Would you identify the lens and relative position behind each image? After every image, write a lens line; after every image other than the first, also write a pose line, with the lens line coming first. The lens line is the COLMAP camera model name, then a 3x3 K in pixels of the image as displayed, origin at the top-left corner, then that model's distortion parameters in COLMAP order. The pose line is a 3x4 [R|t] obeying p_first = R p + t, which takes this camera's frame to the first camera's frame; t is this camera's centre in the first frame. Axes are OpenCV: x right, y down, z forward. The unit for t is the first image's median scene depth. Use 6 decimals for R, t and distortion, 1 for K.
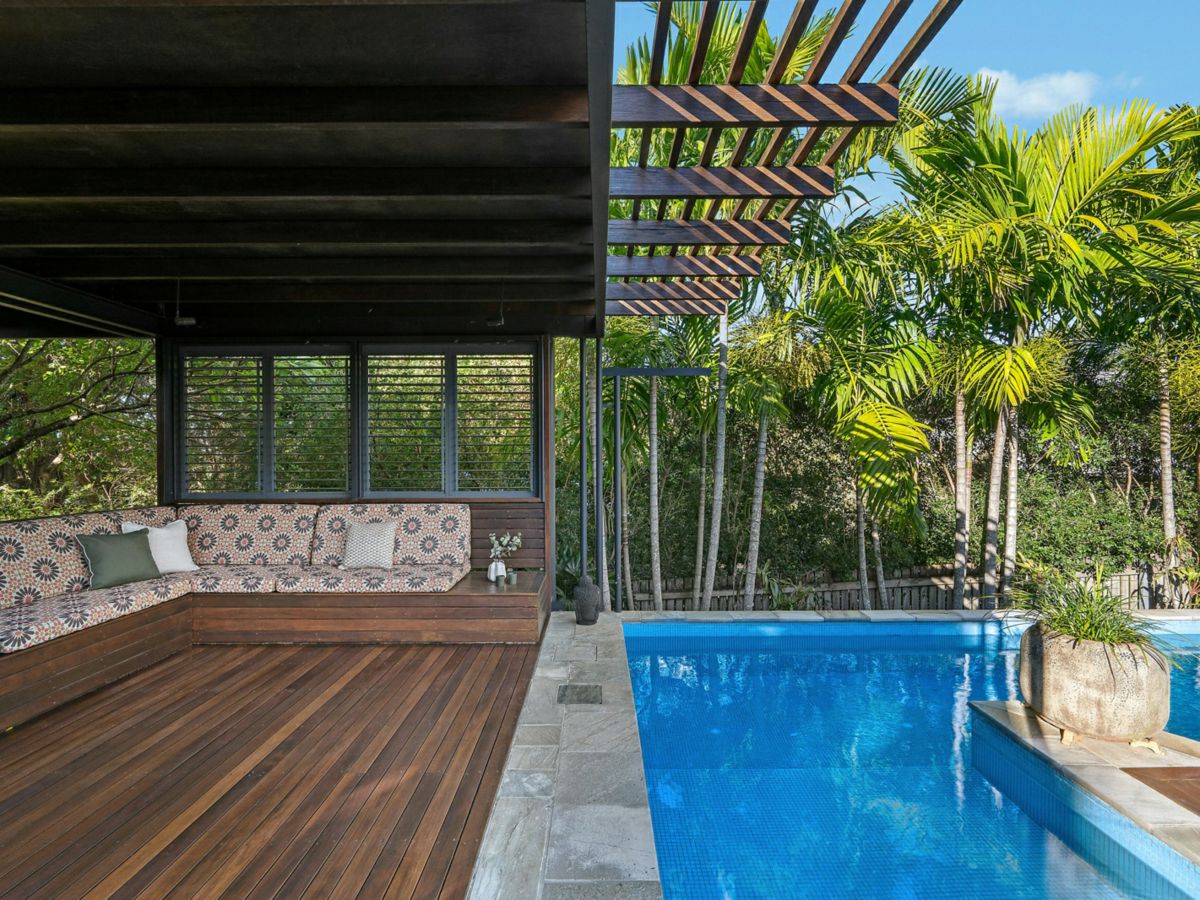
lens RADIAL K [[489.4, 0, 600.0], [0, 489.4, 450.0], [0, 0, 1]] dist [-0.000356, -0.000012]
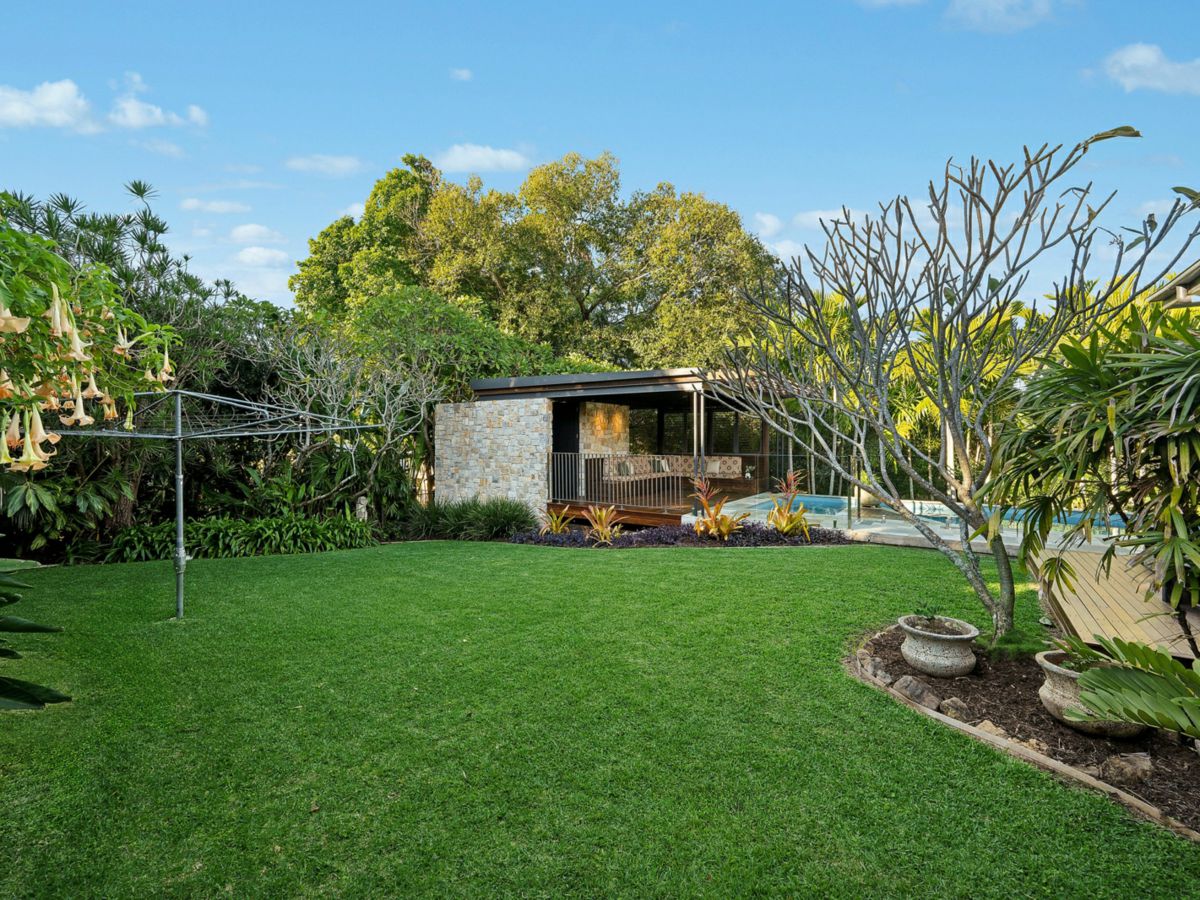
lens RADIAL K [[531.1, 0, 600.0], [0, 531.1, 450.0], [0, 0, 1]] dist [0.004004, -0.000012]
pose [[0.819731, 0.019720, -0.572409, 1.029117], [-0.005639, 0.999637, 0.026363, -0.025256], [0.572721, -0.018383, 0.819544, -2.546281]]
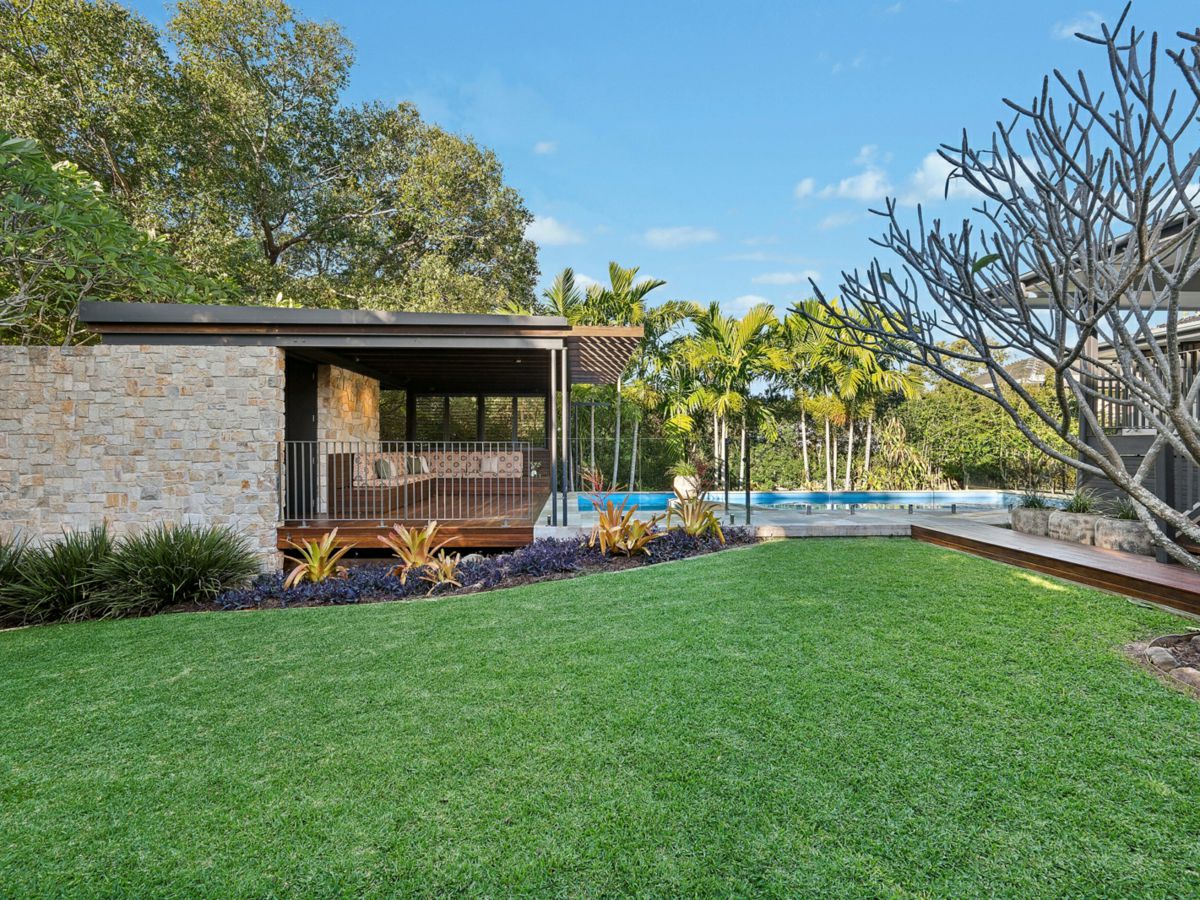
lens RADIAL K [[531.1, 0, 600.0], [0, 531.1, 450.0], [0, 0, 1]] dist [0.004004, -0.000012]
pose [[0.999835, 0.004740, 0.017540, 0.119343], [-0.004872, 0.999960, 0.007533, 0.078297], [-0.017504, -0.007618, 0.999818, -2.034404]]
